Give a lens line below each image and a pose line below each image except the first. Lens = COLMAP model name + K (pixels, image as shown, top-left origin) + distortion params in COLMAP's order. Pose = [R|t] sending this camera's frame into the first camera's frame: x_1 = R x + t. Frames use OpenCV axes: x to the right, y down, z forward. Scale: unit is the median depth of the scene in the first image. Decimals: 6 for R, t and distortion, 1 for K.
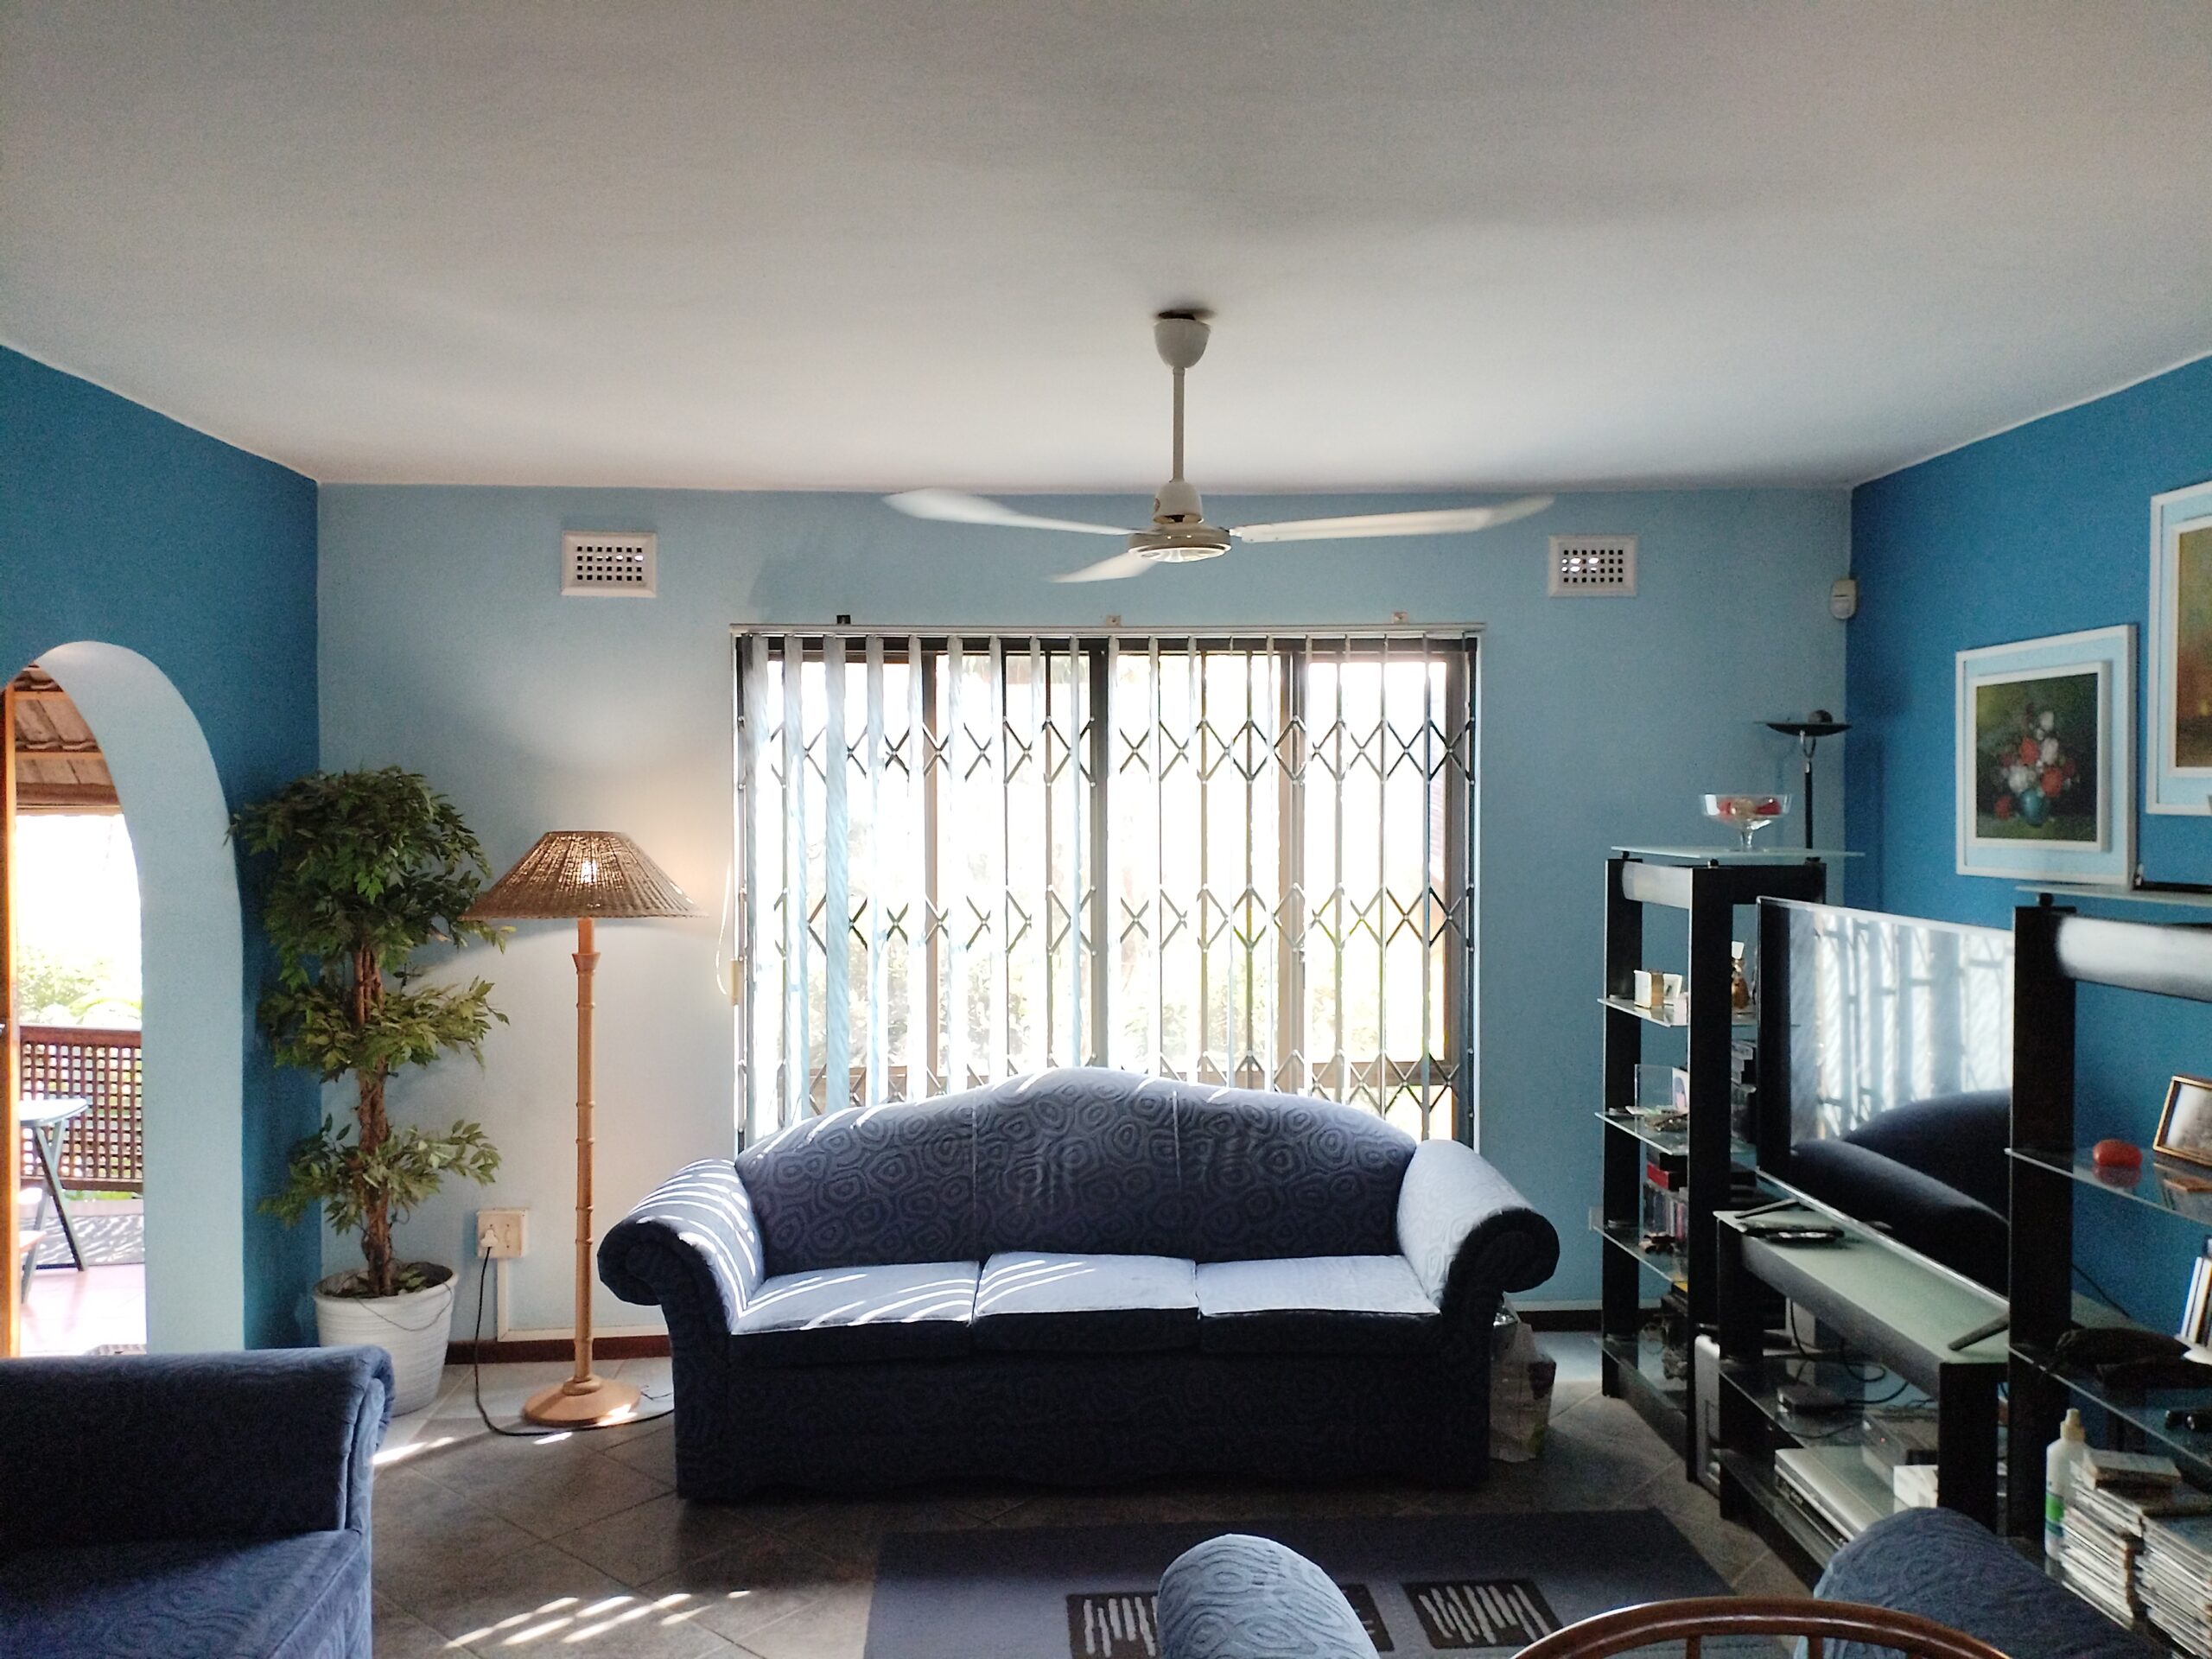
lens RADIAL K [[1669.6, 0, 1138.0], [0, 1669.6, 824.5], [0, 0, 1]] dist [0.066868, -0.069560]
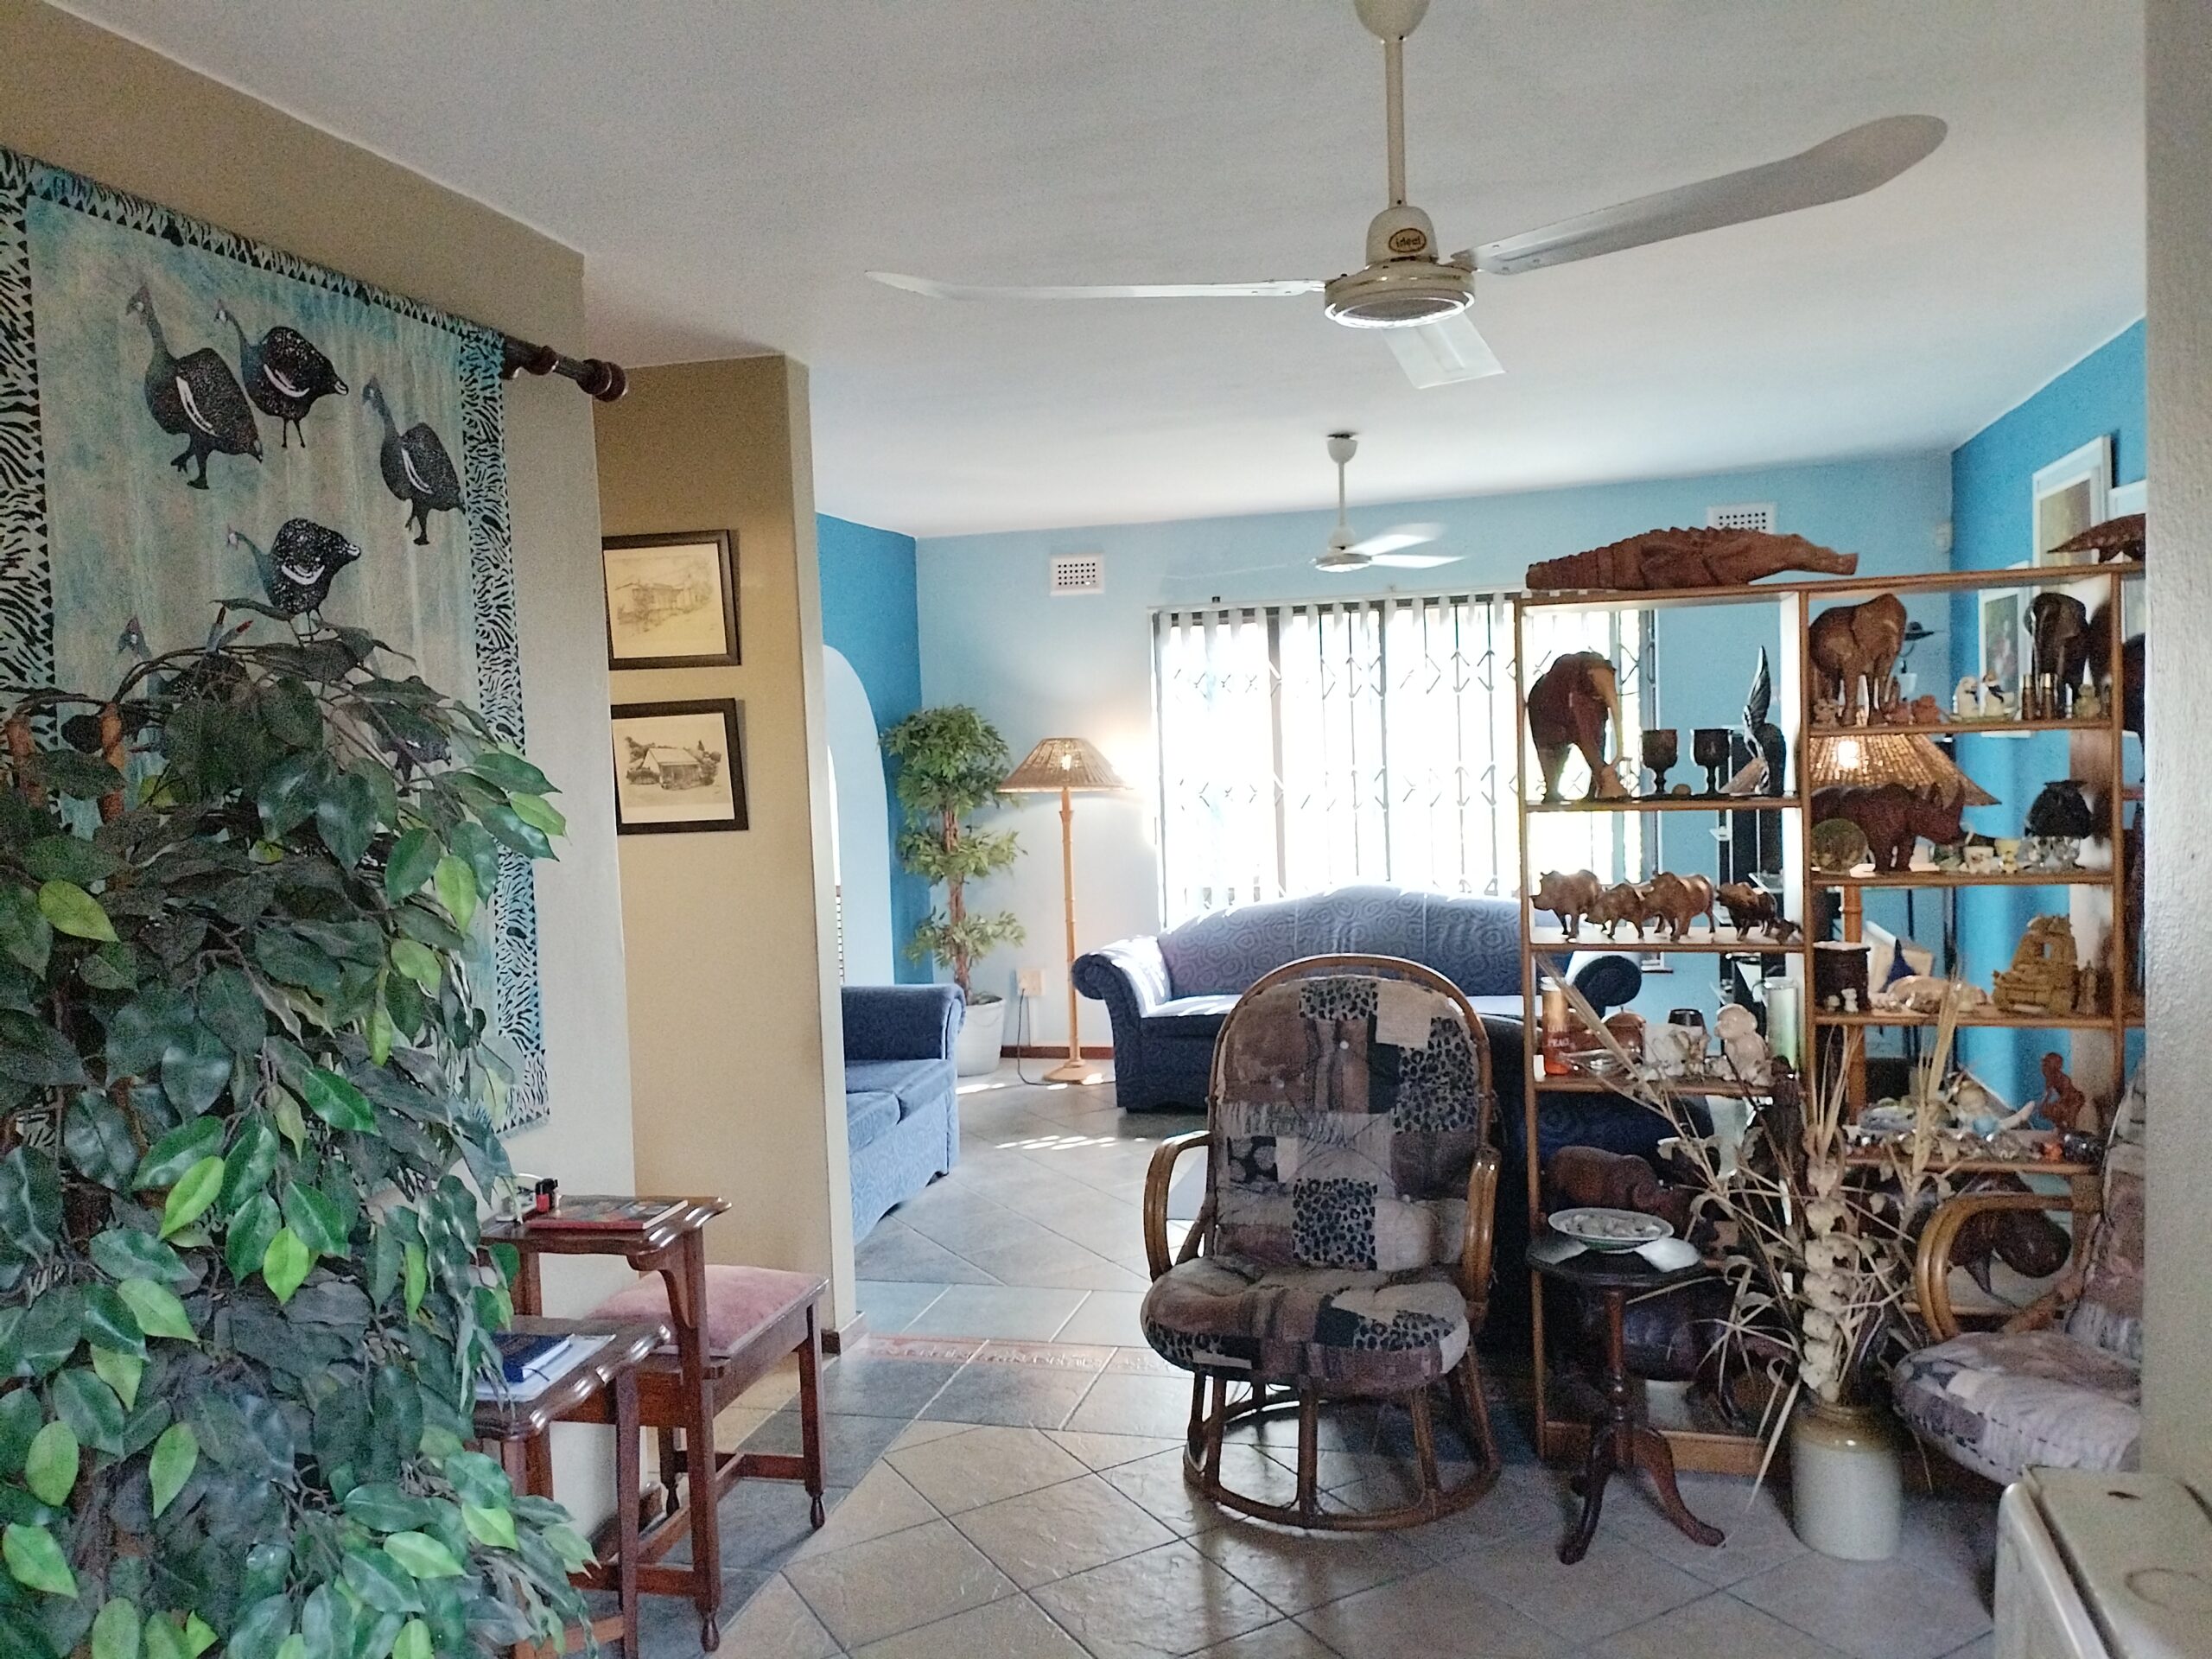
lens RADIAL K [[1669.6, 0, 1106.7], [0, 1669.6, 827.7], [0, 0, 1]] dist [0.066868, -0.069560]
pose [[0.940625, -0.013856, -0.339165, 0.277637], [0.030256, 0.998612, 0.043115, 0.022963], [0.338096, -0.050817, 0.939738, -0.561839]]
